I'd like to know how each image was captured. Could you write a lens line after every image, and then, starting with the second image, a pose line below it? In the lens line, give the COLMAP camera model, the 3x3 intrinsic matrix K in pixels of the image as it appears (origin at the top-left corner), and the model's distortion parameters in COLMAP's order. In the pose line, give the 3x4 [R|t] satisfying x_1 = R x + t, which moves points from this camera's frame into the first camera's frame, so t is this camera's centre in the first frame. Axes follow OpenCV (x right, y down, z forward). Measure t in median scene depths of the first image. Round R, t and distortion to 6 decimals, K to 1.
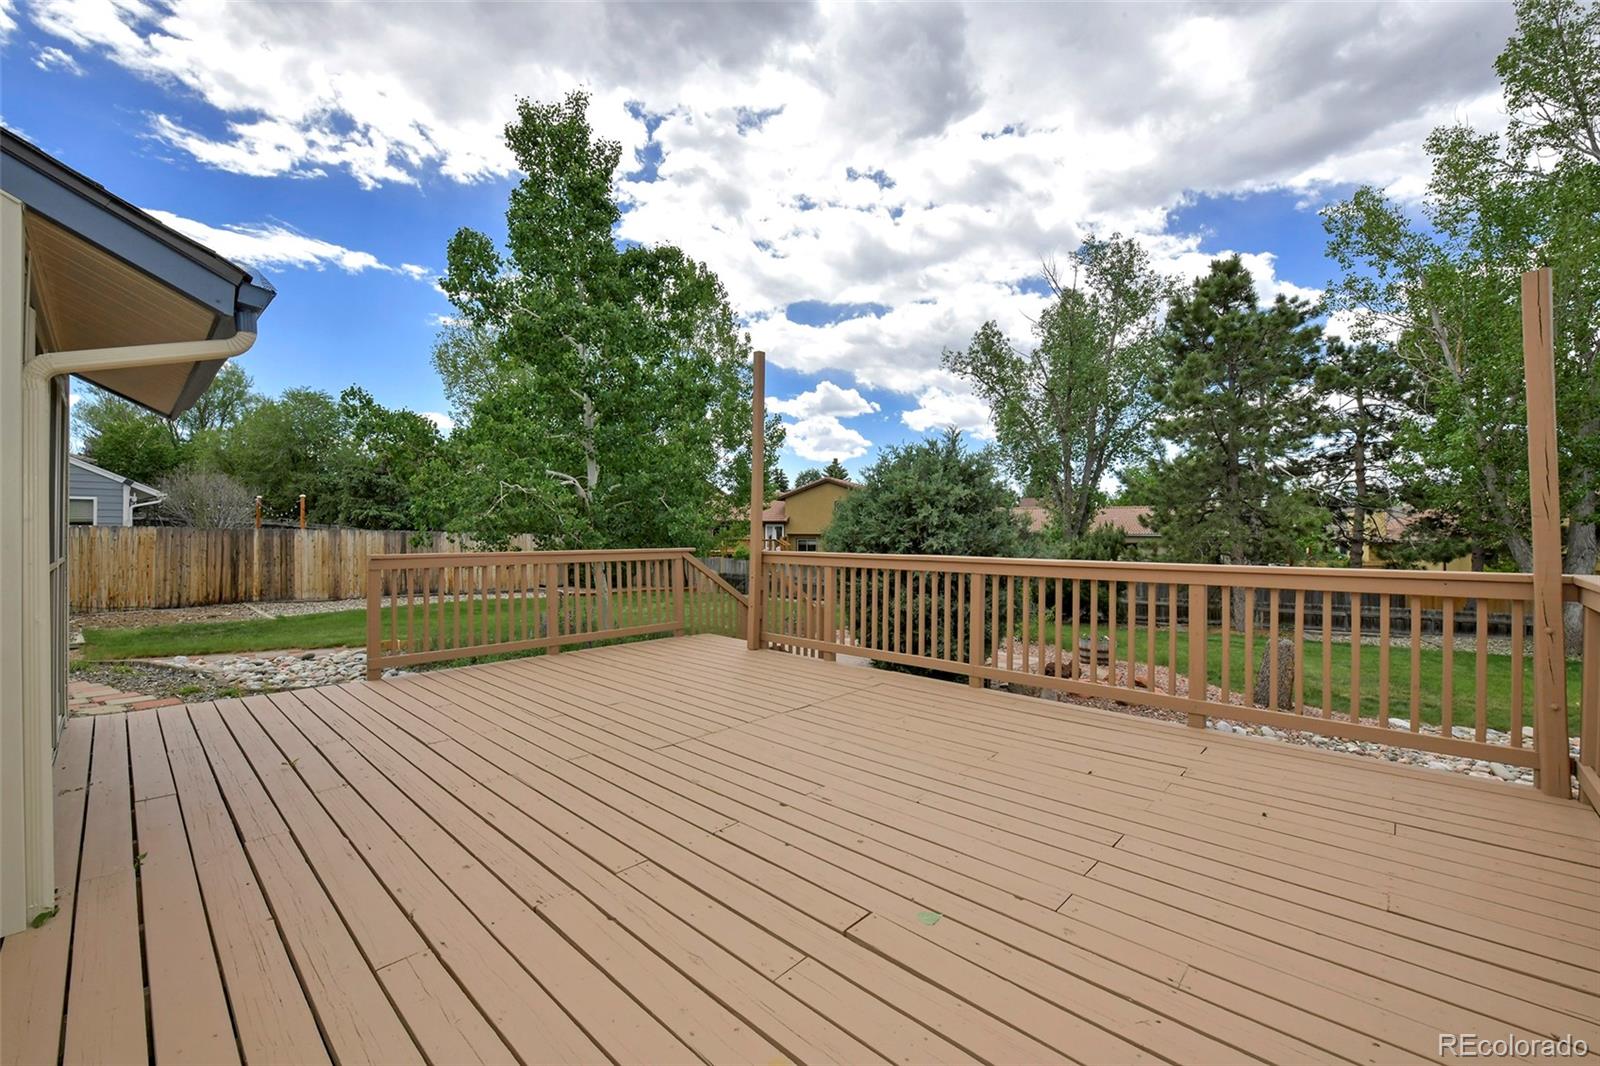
lens RADIAL K [[678.0, 0, 810.7], [0, 678.0, 534.7], [0, 0, 1]] dist [-0.000207, 0.000040]
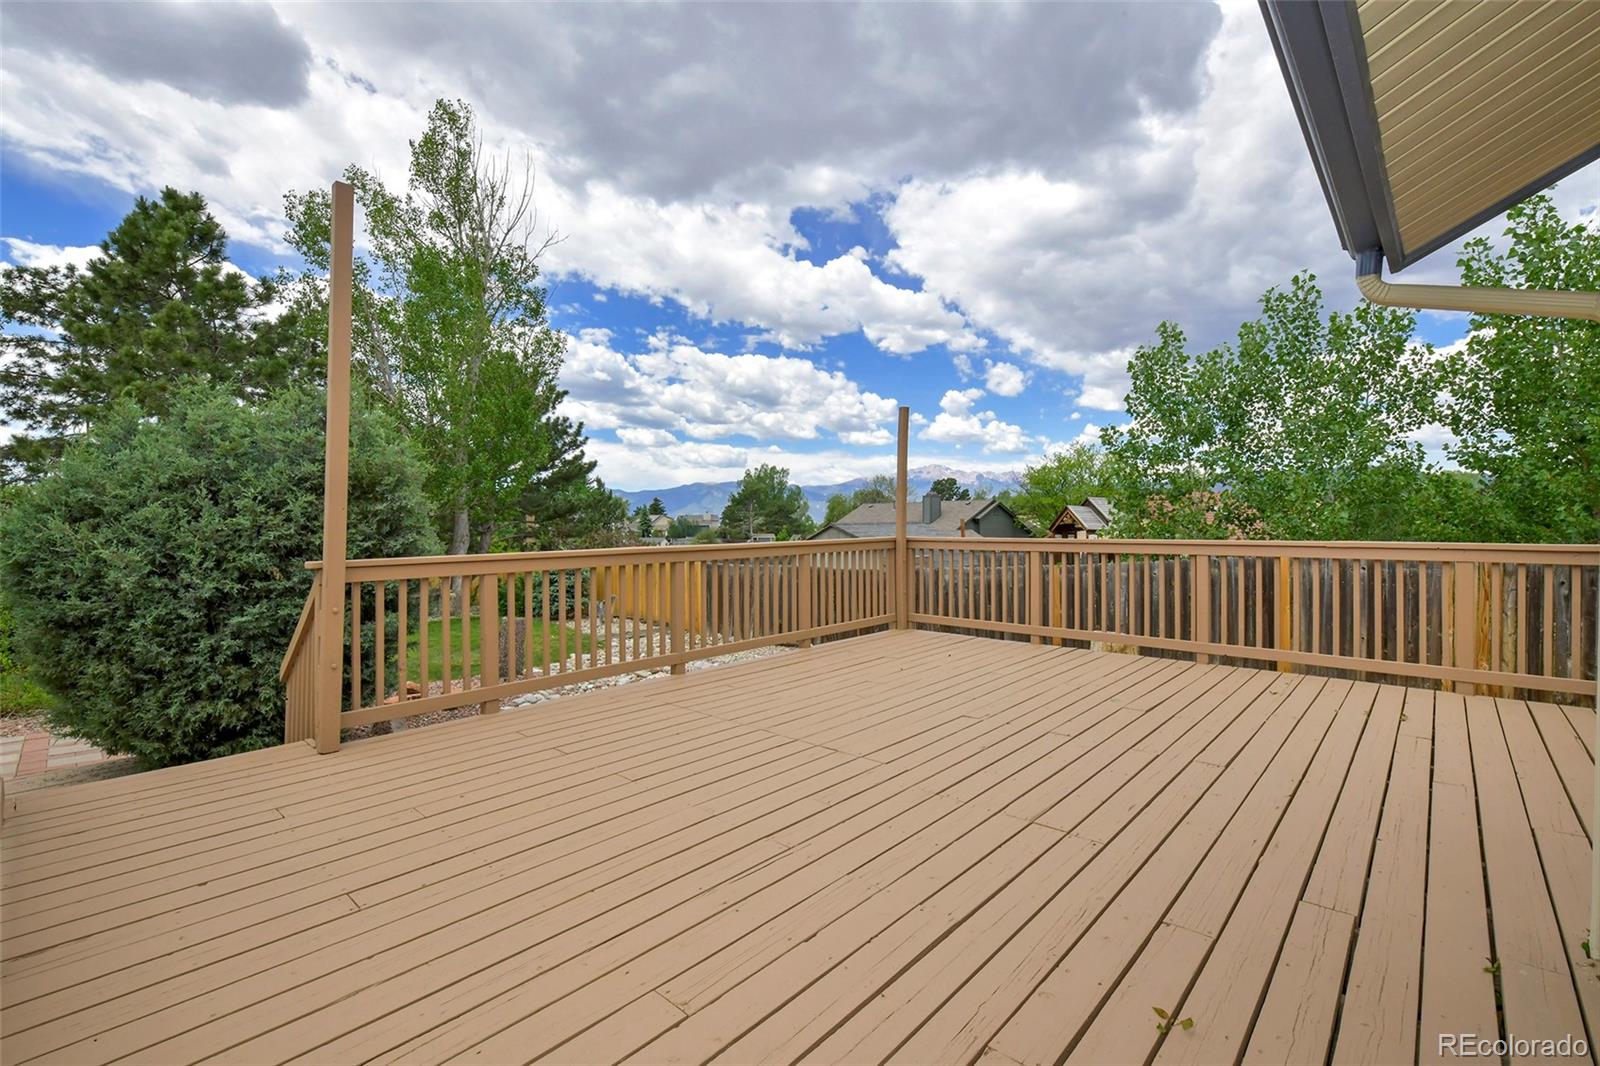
lens RADIAL K [[728.2, 0, 796.6], [0, 728.2, 530.4], [0, 0, 1]] dist [0.018328, -0.000749]
pose [[-0.044754, -0.014277, 0.998896, -1.212138], [0.013470, 0.999798, 0.014893, -0.006159], [-0.998907, 0.014122, -0.044553, 1.231989]]
